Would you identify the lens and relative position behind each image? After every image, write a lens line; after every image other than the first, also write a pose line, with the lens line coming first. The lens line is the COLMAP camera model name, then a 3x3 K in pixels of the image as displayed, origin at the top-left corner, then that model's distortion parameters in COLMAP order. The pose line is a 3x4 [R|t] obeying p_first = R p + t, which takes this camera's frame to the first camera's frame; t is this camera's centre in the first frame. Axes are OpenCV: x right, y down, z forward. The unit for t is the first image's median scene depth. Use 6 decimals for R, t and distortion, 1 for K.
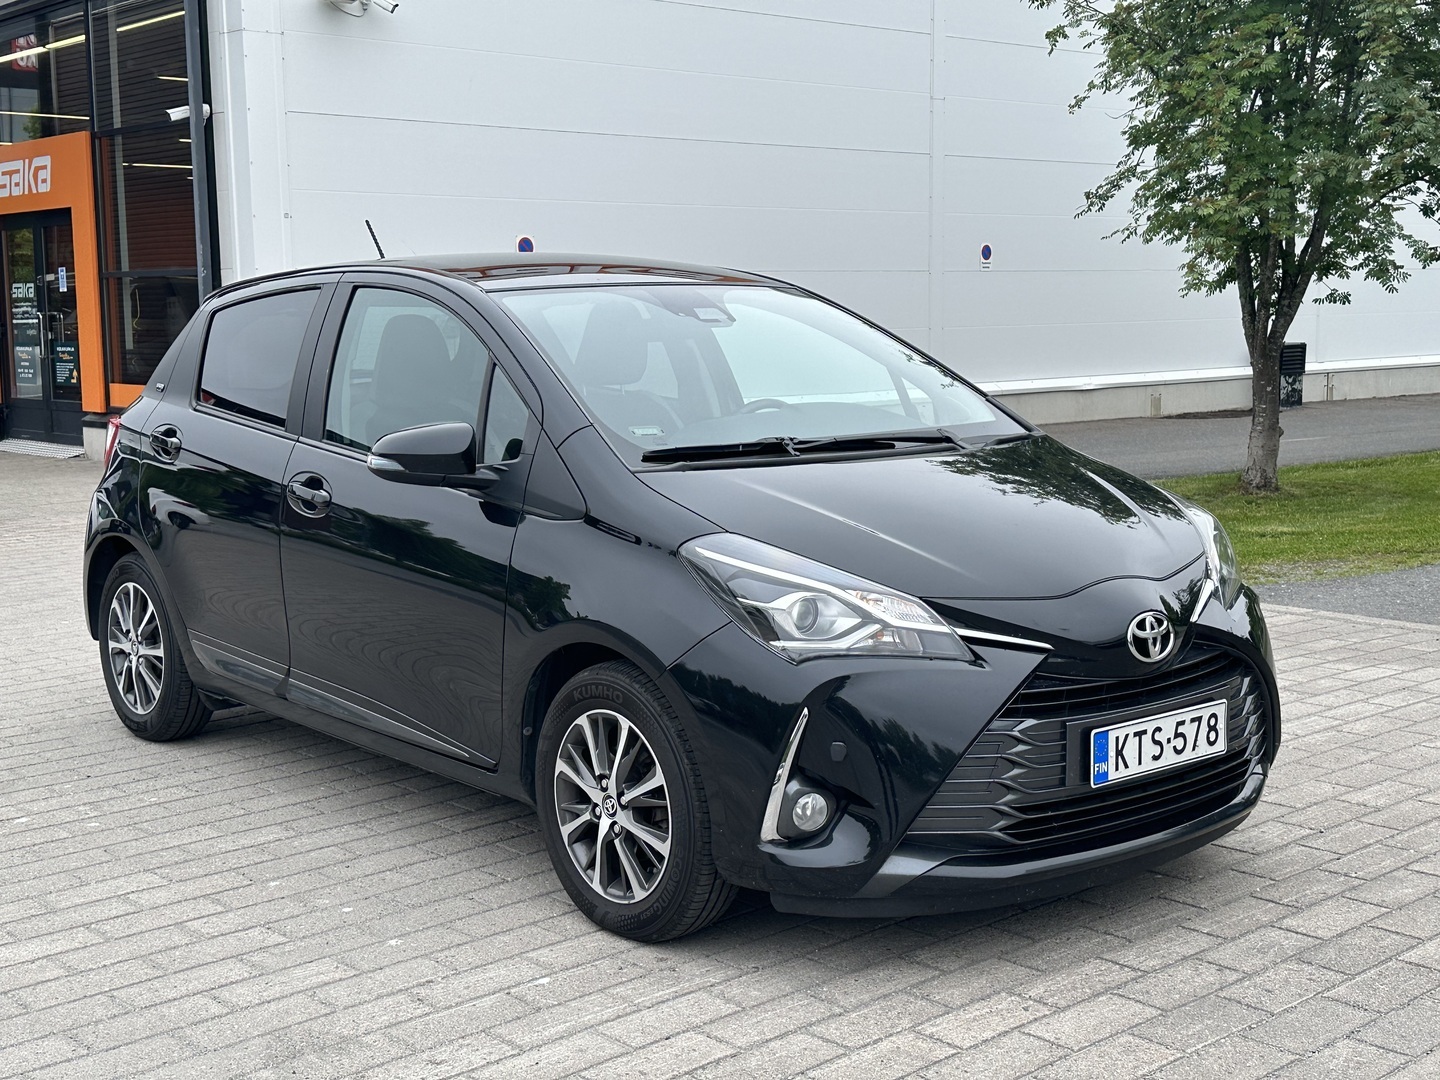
lens RADIAL K [[1846.9, 0, 719.9], [0, 1846.9, 541.0], [0, 0, 1]] dist [0.061086, 0.000000]
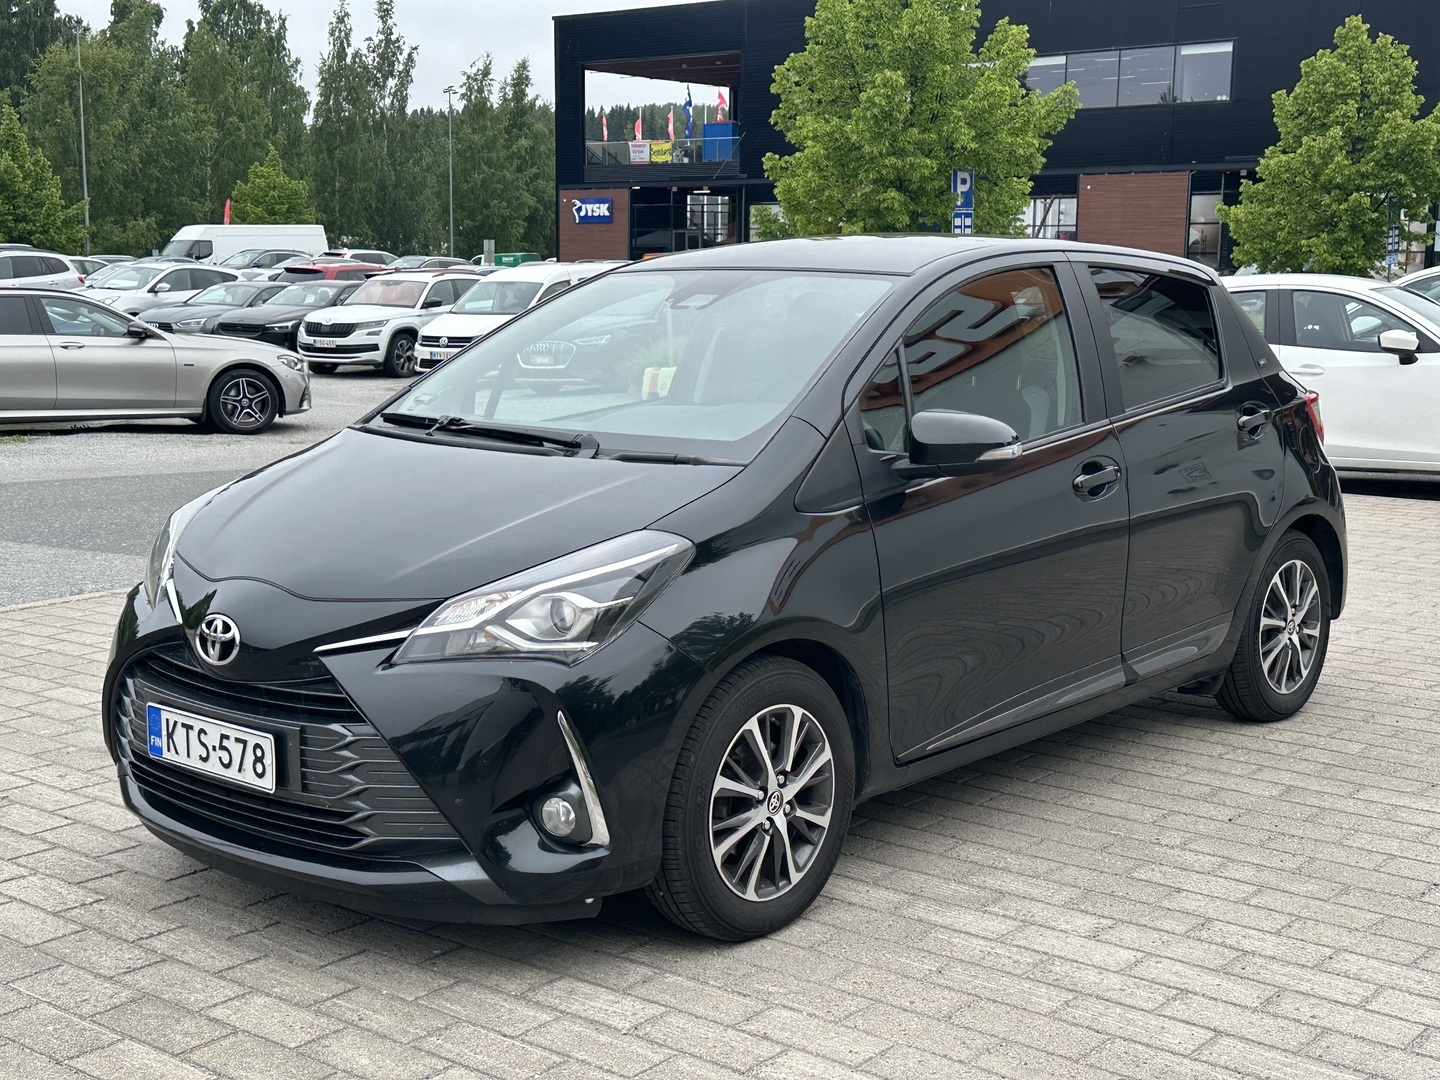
lens RADIAL K [[1846.9, 0, 719.1], [0, 1846.9, 540.9], [0, 0, 1]] dist [0.061086, 0.000000]
pose [[0.154531, 0.154077, -0.975900, 1.227770], [-0.122475, 0.983133, 0.135825, -0.166822], [0.980367, 0.098535, 0.170795, 1.085665]]
